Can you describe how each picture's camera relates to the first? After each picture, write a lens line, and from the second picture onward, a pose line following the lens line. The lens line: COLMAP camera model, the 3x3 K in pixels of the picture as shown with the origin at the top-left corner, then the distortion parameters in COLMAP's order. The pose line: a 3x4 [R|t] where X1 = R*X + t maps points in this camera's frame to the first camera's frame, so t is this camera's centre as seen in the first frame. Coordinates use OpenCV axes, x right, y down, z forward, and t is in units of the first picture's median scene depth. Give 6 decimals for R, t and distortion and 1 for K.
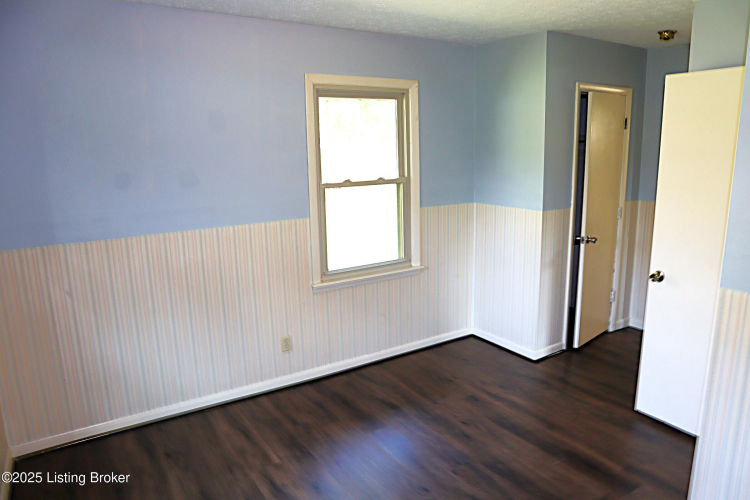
lens RADIAL K [[507.2, 0, 375.0], [0, 507.2, 250.0], [0, 0, 1]] dist [-0.112372, -0.000874]
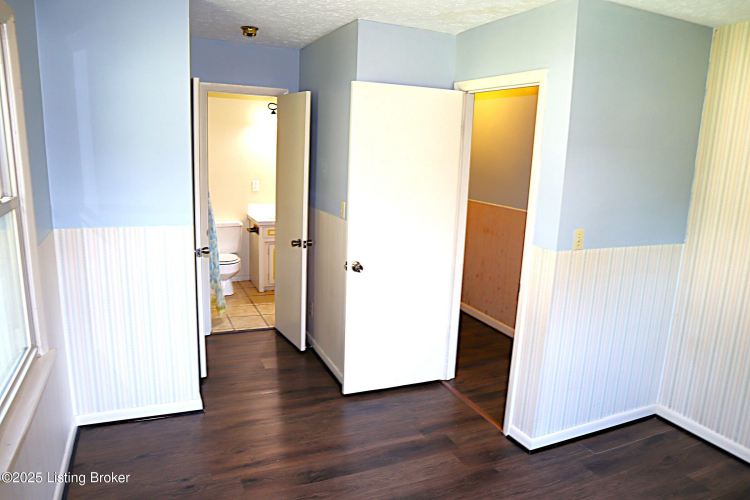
lens RADIAL K [[507.2, 0, 375.0], [0, 507.2, 250.0], [0, 0, 1]] dist [-0.112372, -0.000874]
pose [[0.148865, -0.169714, 0.974185, -0.400830], [0.157676, 0.976631, 0.146046, -0.111303], [-0.976206, 0.131864, 0.172146, 0.594946]]
